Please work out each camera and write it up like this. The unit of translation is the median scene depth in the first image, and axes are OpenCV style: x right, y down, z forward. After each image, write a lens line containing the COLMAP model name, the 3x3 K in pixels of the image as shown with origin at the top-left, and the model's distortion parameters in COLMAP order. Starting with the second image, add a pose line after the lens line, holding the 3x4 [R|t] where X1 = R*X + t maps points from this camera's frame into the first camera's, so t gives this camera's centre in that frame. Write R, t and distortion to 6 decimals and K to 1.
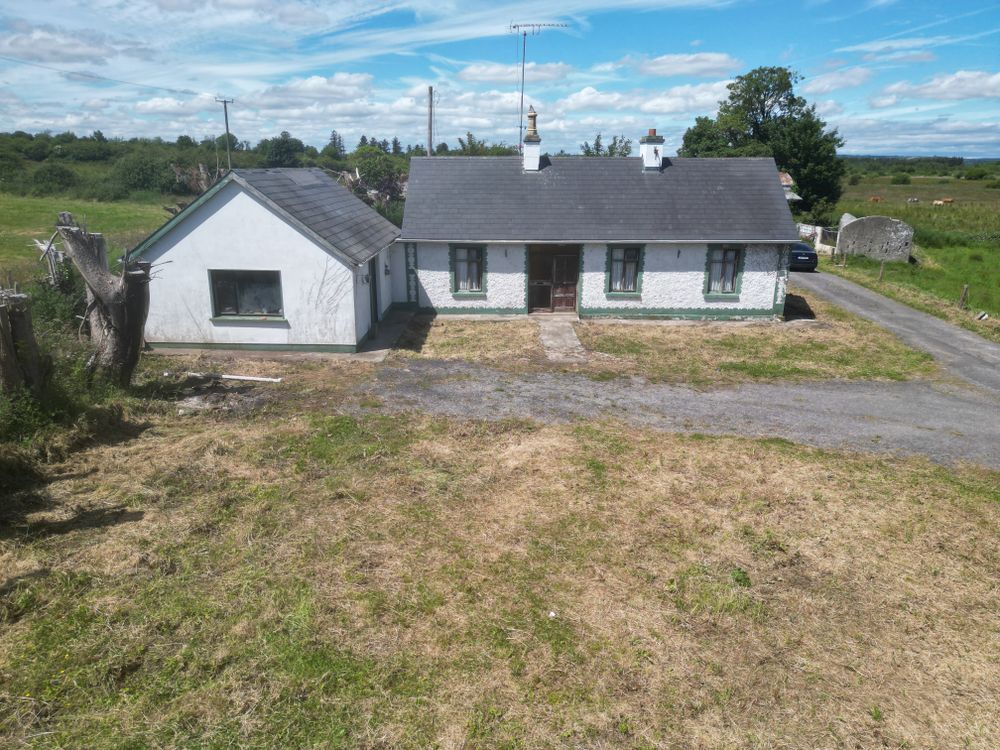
lens RADIAL K [[703.7, 0, 498.0], [0, 703.7, 373.9], [0, 0, 1]] dist [0.072371, -0.068435]
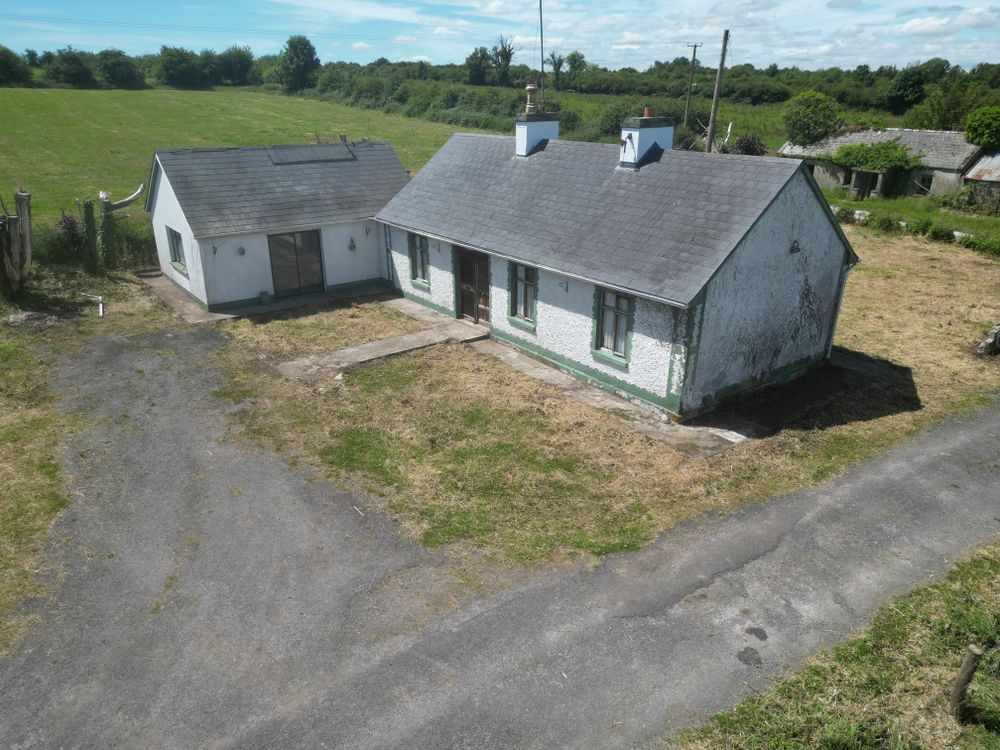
lens RADIAL K [[703.7, 0, 496.8], [0, 703.7, 372.1], [0, 0, 1]] dist [0.072371, -0.068435]
pose [[0.615412, 0.287947, -0.733726, 0.772026], [-0.222324, 0.956499, 0.188898, -0.206111], [0.756201, 0.046875, 0.652659, 0.464226]]
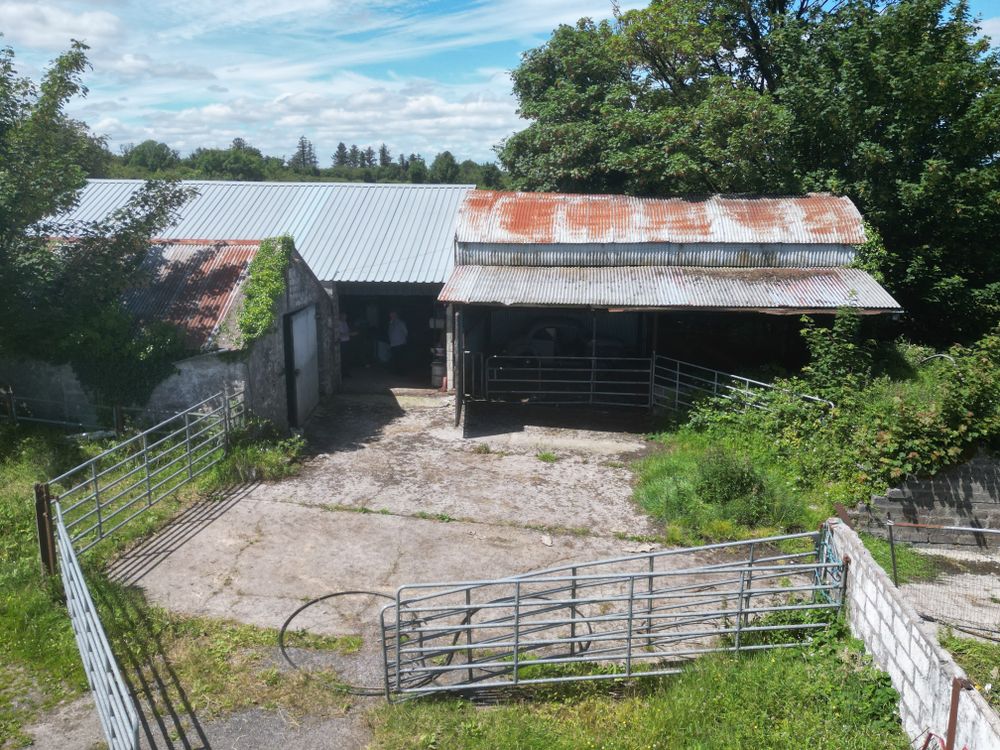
lens RADIAL K [[888.1, 0, 498.6], [0, 888.1, 376.4], [0, 0, 1]] dist [0.054934, -0.015281]
pose [[0.997586, 0.006807, -0.069102, 0.789207], [-0.011621, 0.997514, -0.069505, -0.499900], [0.068457, 0.070141, 0.995185, 1.744038]]
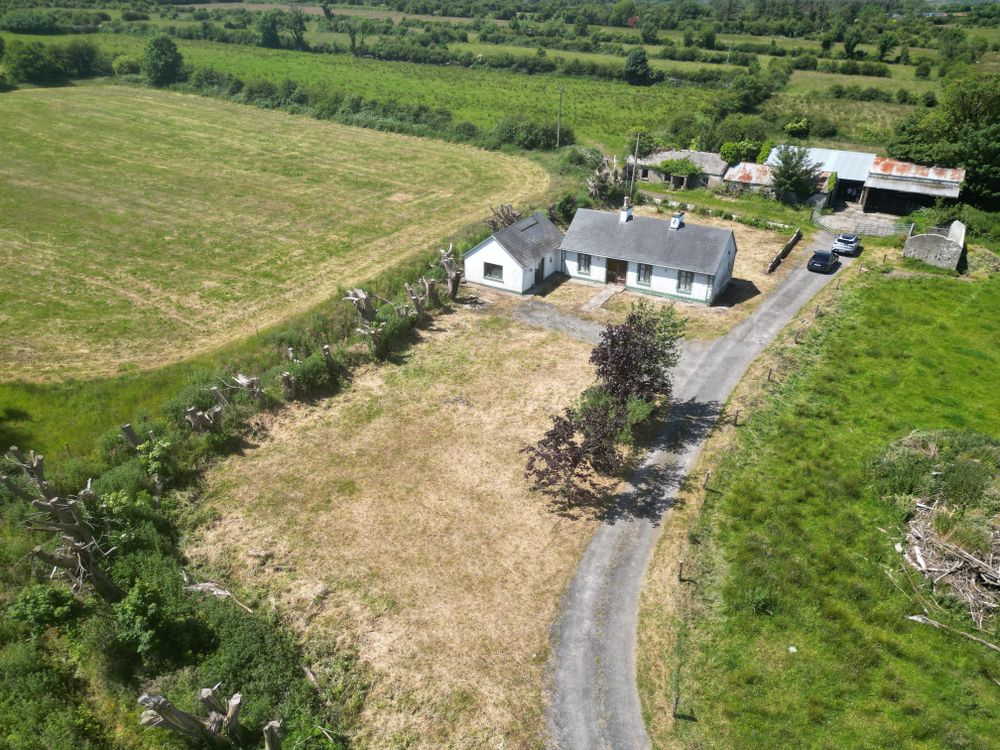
lens RADIAL K [[703.7, 0, 496.6], [0, 703.7, 375.2], [0, 0, 1]] dist [0.072371, -0.068435]
pose [[0.865118, 0.230676, -0.445376, 0.892982], [-0.138436, 0.963290, 0.230018, -0.297134], [0.482086, -0.137336, 0.865293, -1.361462]]
